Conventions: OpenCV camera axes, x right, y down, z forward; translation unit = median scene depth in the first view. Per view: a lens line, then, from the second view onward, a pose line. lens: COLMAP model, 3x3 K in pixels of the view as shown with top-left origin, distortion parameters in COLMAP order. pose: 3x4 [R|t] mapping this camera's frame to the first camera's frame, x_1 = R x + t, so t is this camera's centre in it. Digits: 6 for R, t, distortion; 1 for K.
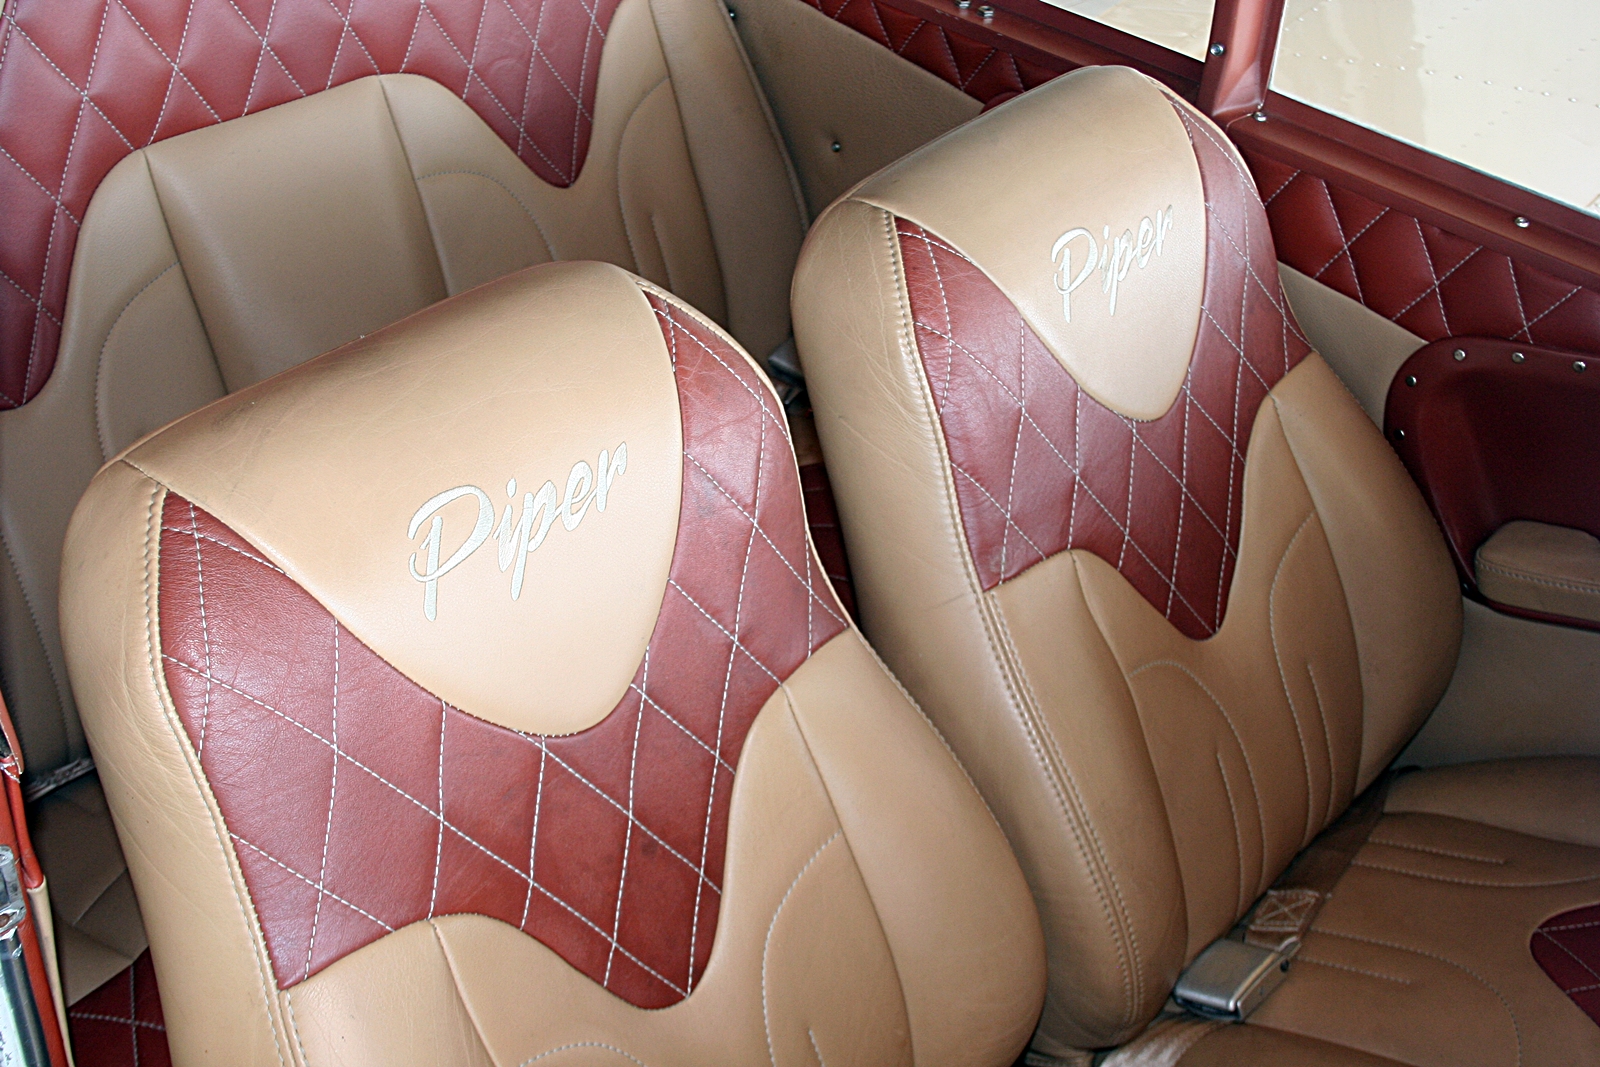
lens RADIAL K [[2152.4, 0, 800.0], [0, 2152.4, 533.5], [0, 0, 1]] dist [0.019811, 0.014963]
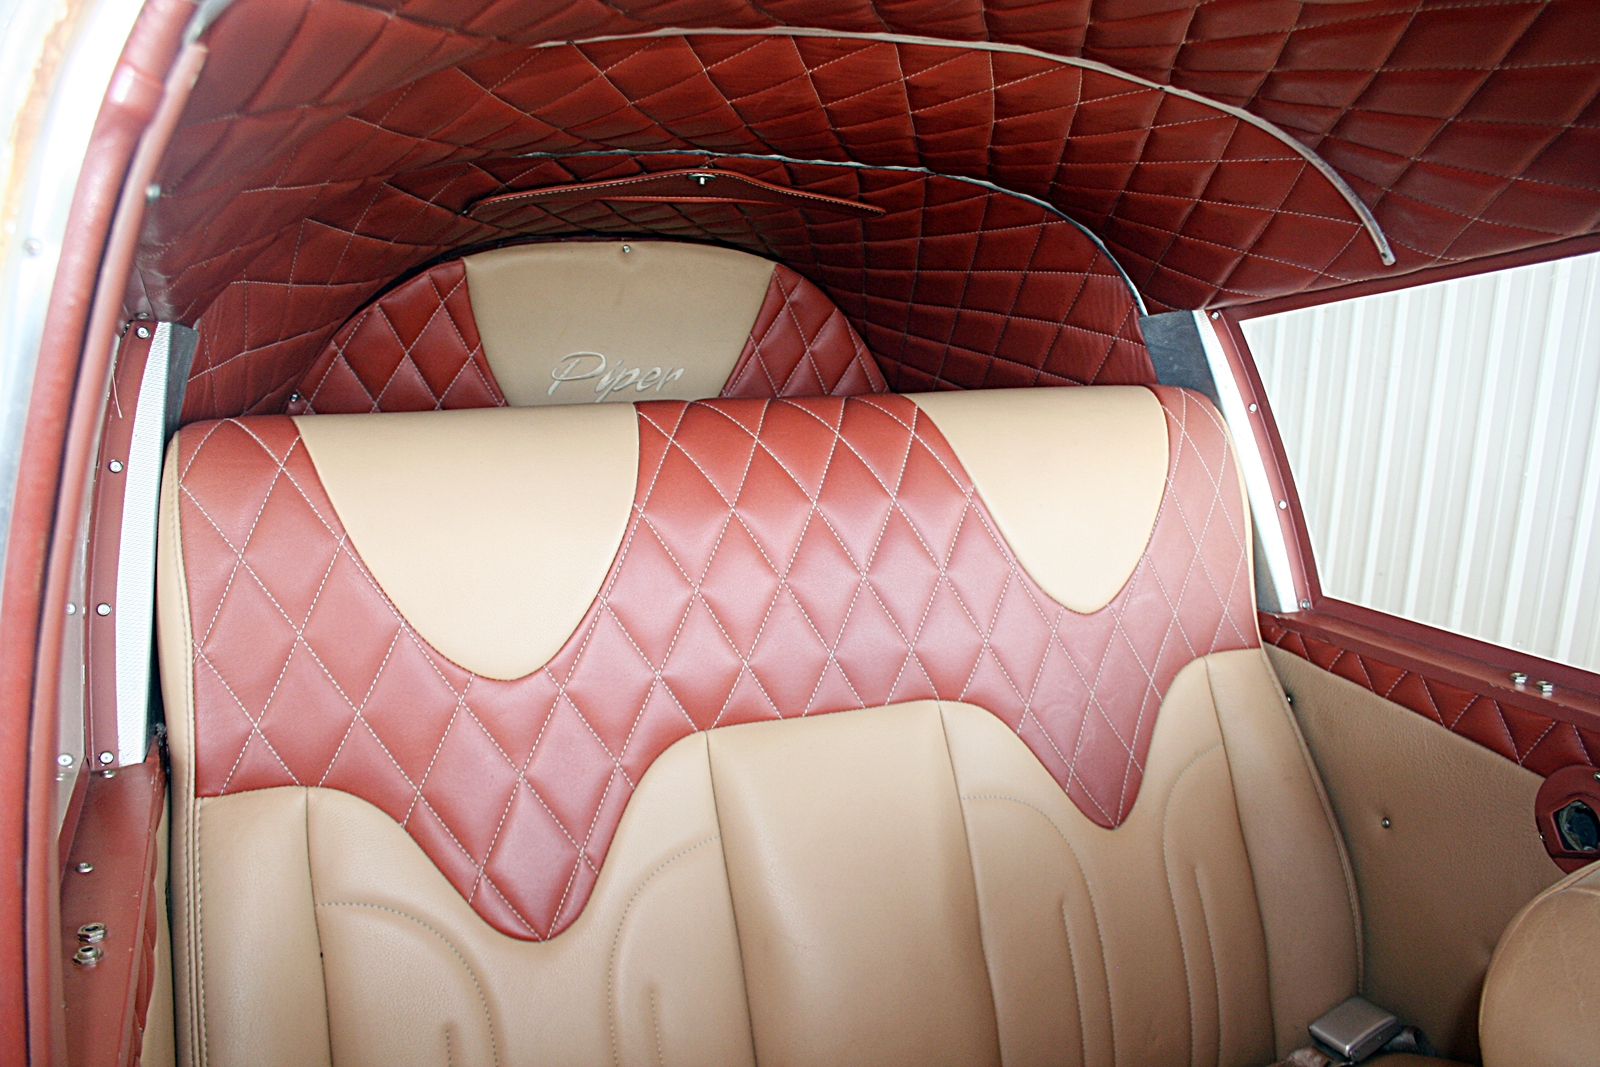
lens RADIAL K [[1303.4, 0, 801.6], [0, 1303.4, 552.6], [0, 0, 1]] dist [-0.145174, 0.112853]
pose [[0.902411, 0.005059, -0.430846, 0.026305], [-0.191912, 0.899989, -0.391394, -0.006493], [0.385776, 0.435883, 0.813132, 0.373597]]
